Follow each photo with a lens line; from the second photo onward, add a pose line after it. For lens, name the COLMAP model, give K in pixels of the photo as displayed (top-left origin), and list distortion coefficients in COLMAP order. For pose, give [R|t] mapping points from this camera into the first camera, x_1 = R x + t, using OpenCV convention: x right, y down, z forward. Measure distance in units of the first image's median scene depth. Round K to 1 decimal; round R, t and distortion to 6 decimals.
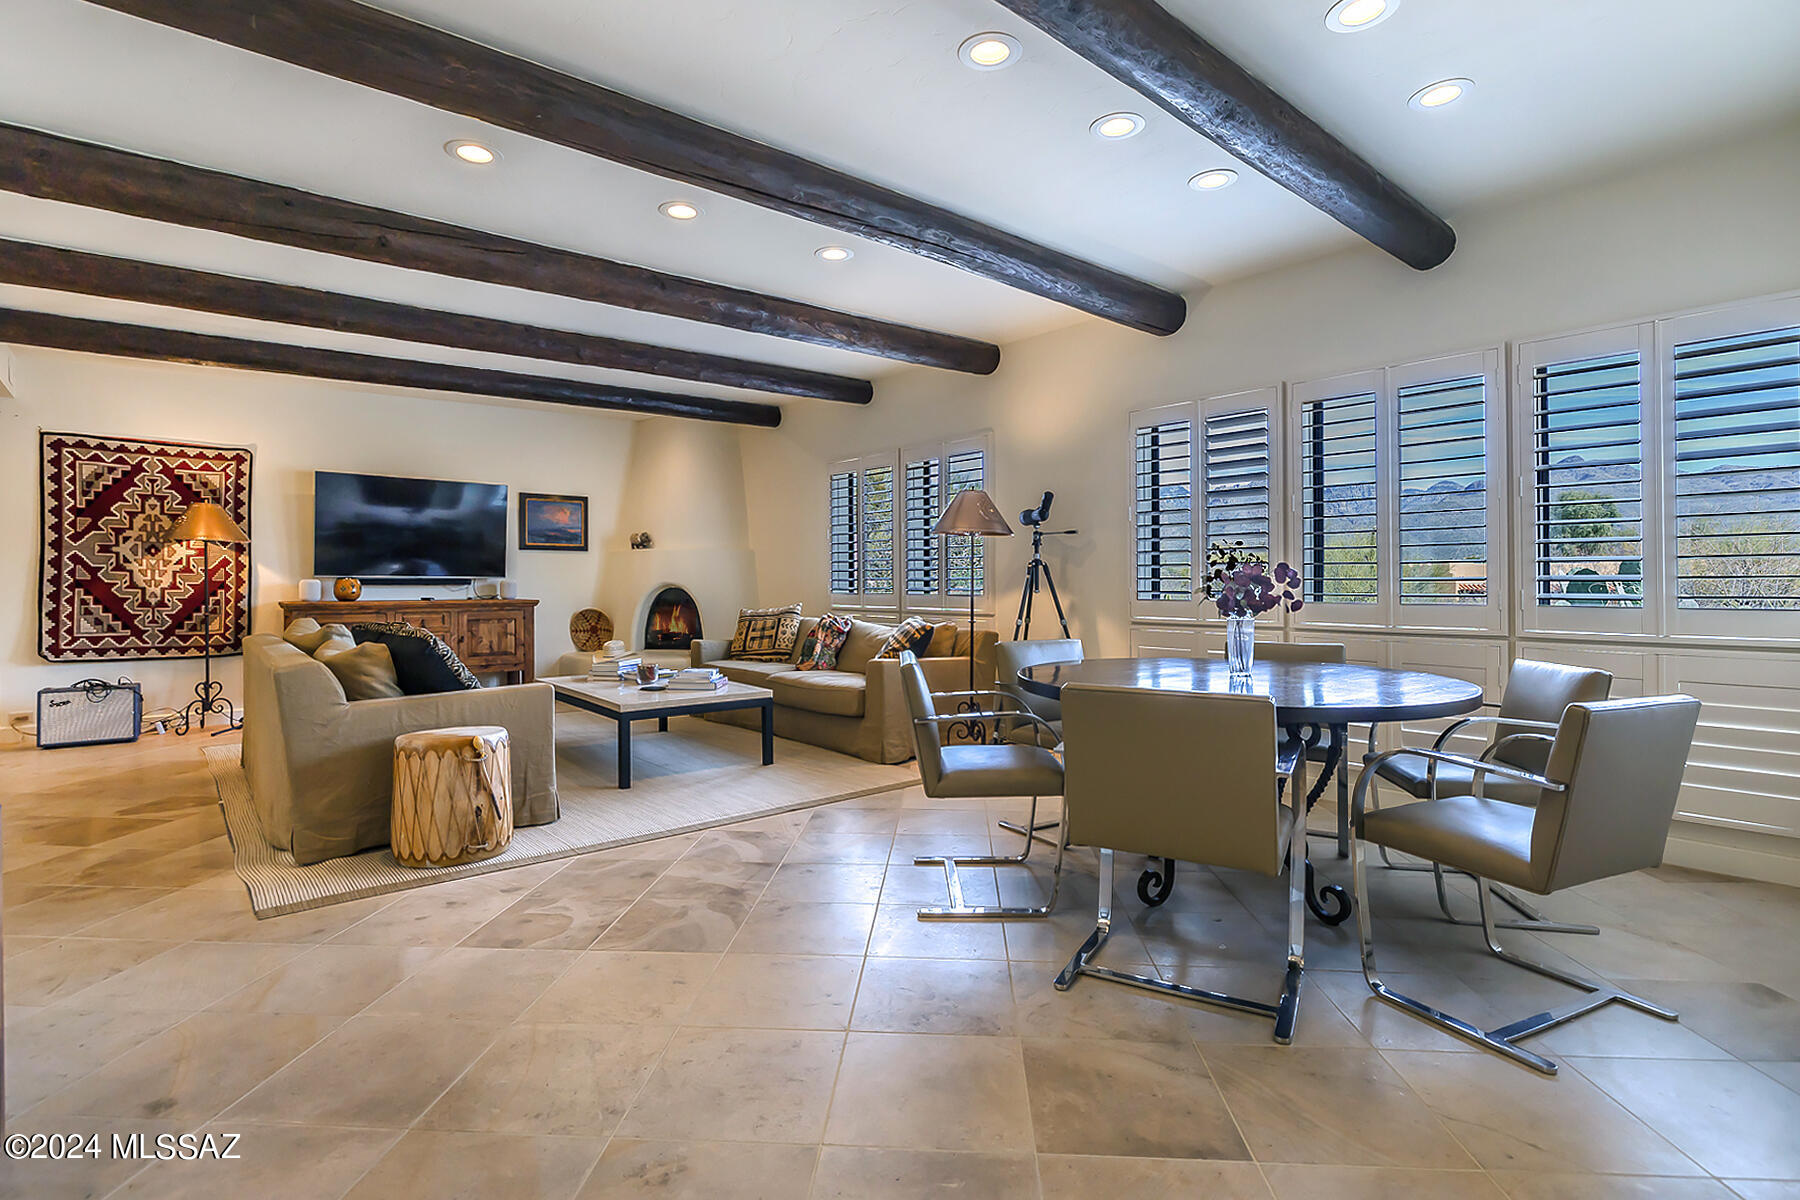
lens RADIAL K [[827.1, 0, 913.2], [0, 827.1, 611.9], [0, 0, 1]] dist [-0.001615, -0.000125]
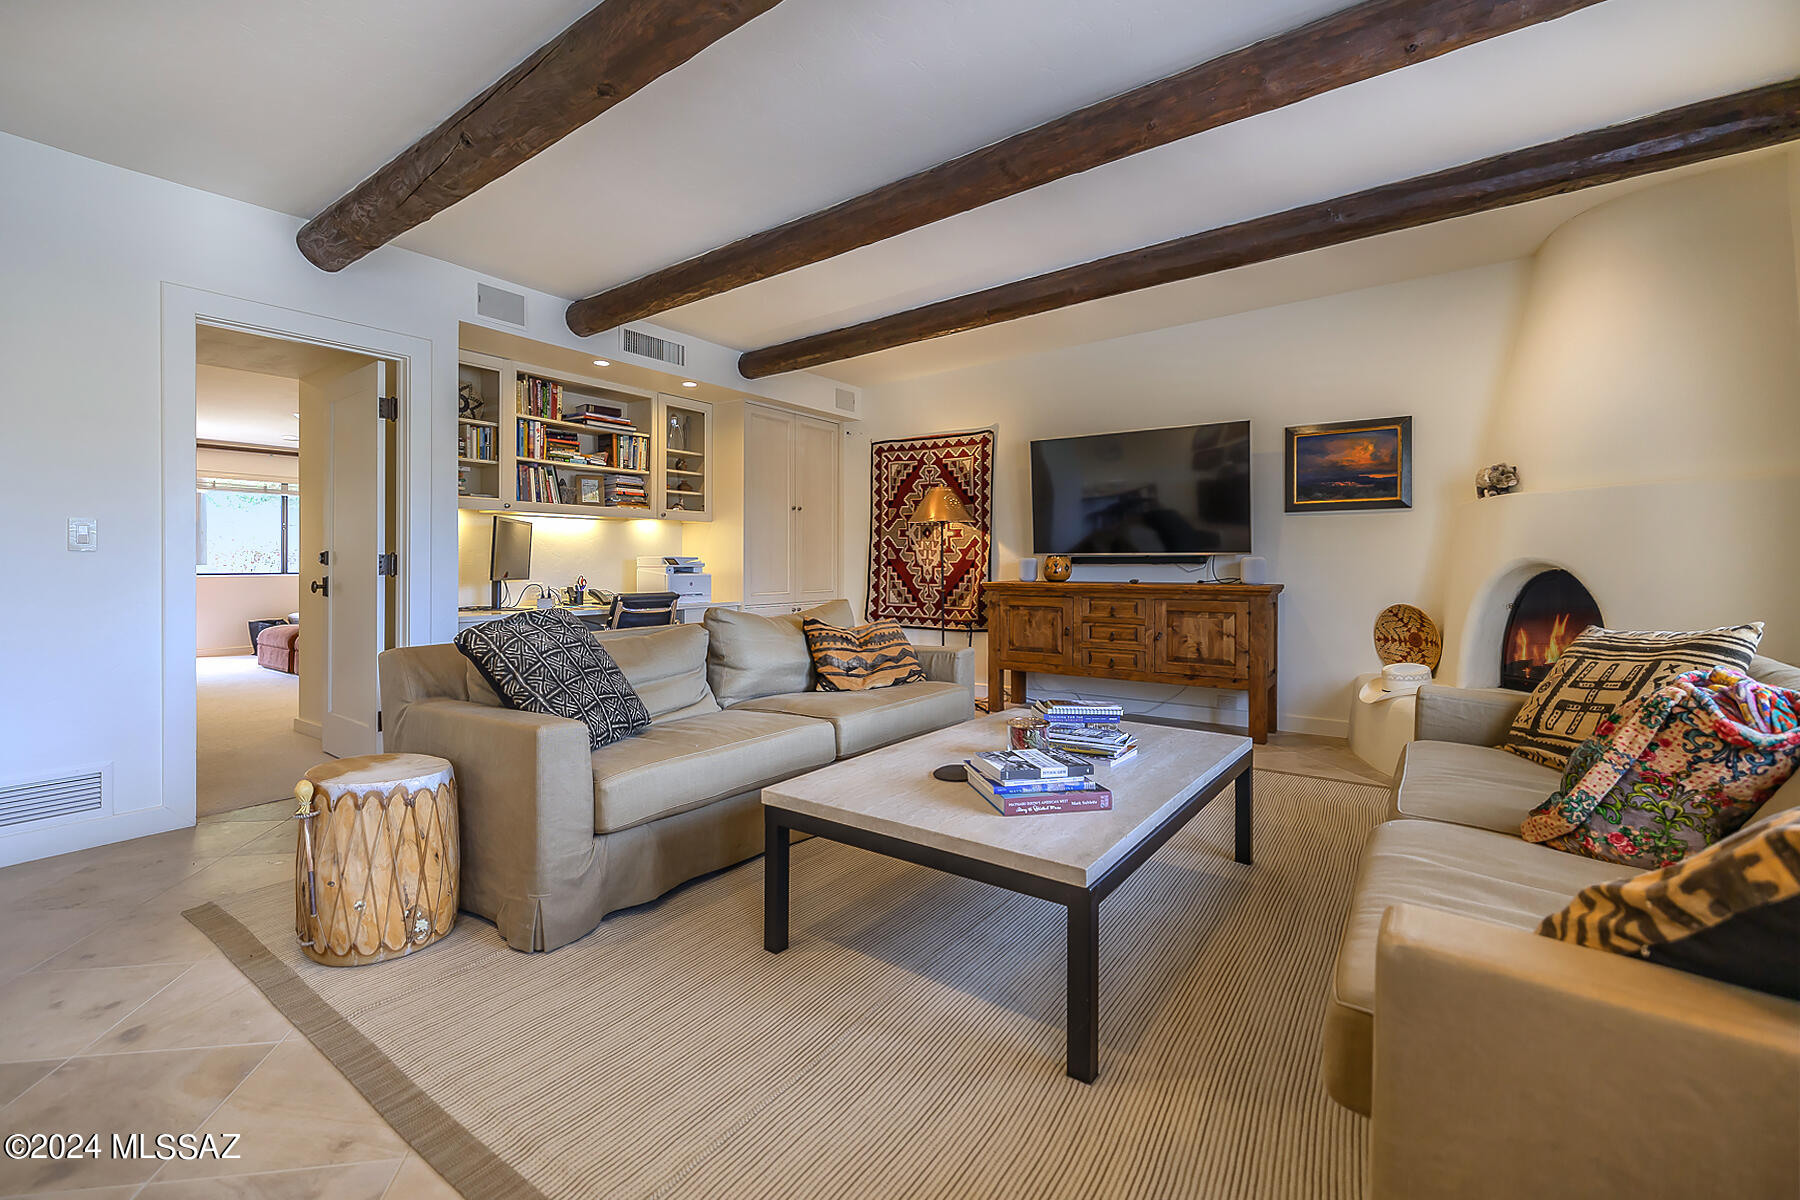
lens RADIAL K [[776.3, 0, 852.6], [0, 776.3, 574.3], [0, 0, 1]] dist [0.001979, 0.000069]
pose [[0.197089, 0.014384, -0.980280, 0.104431], [-0.033143, 0.999419, 0.008001, -0.022843], [0.979825, 0.030913, 0.197451, 0.685558]]
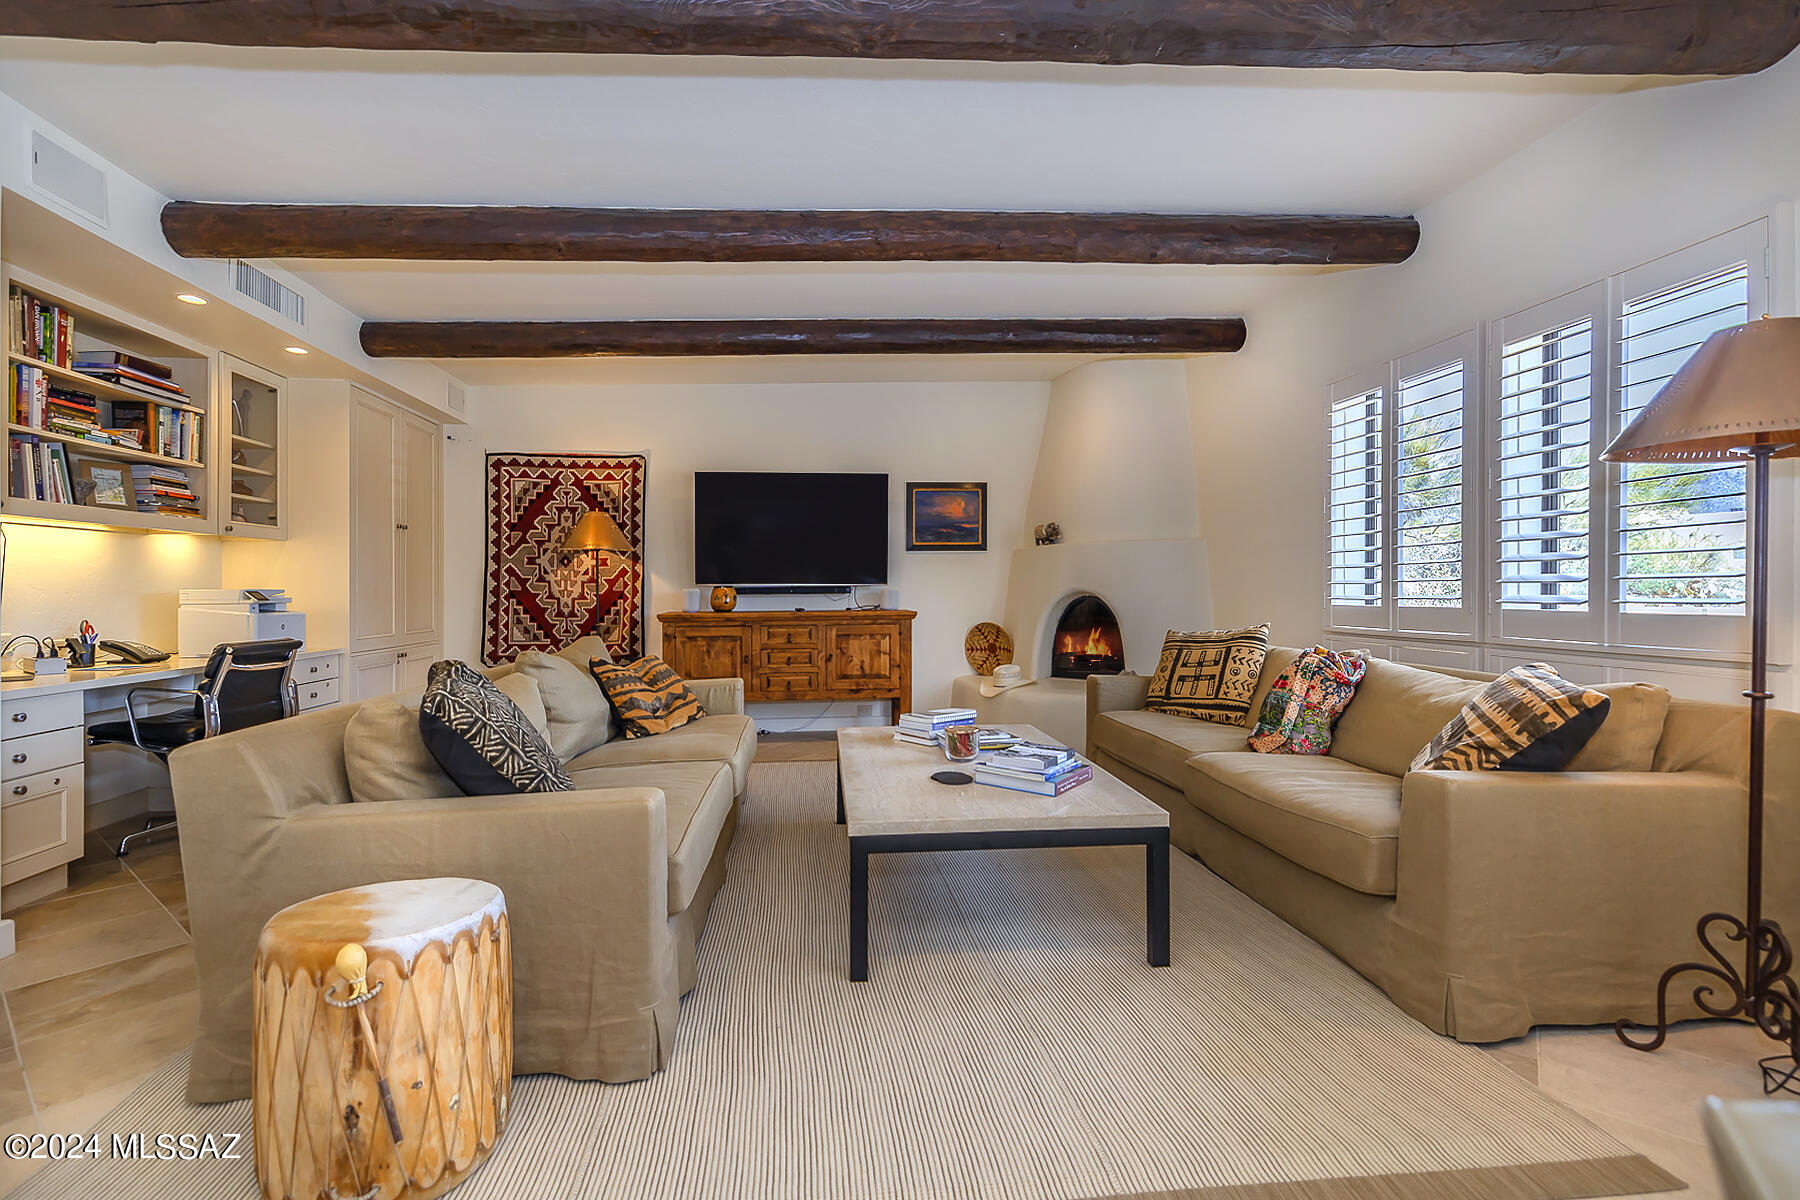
lens RADIAL K [[803.6, 0, 875.1], [0, 803.6, 602.9], [0, 0, 1]] dist [0.001371, -0.000033]
pose [[0.805233, 0.003288, -0.592950, -0.024871], [-0.012716, 0.999850, -0.011724, -0.016374], [0.592822, 0.016981, 0.805154, 0.425731]]
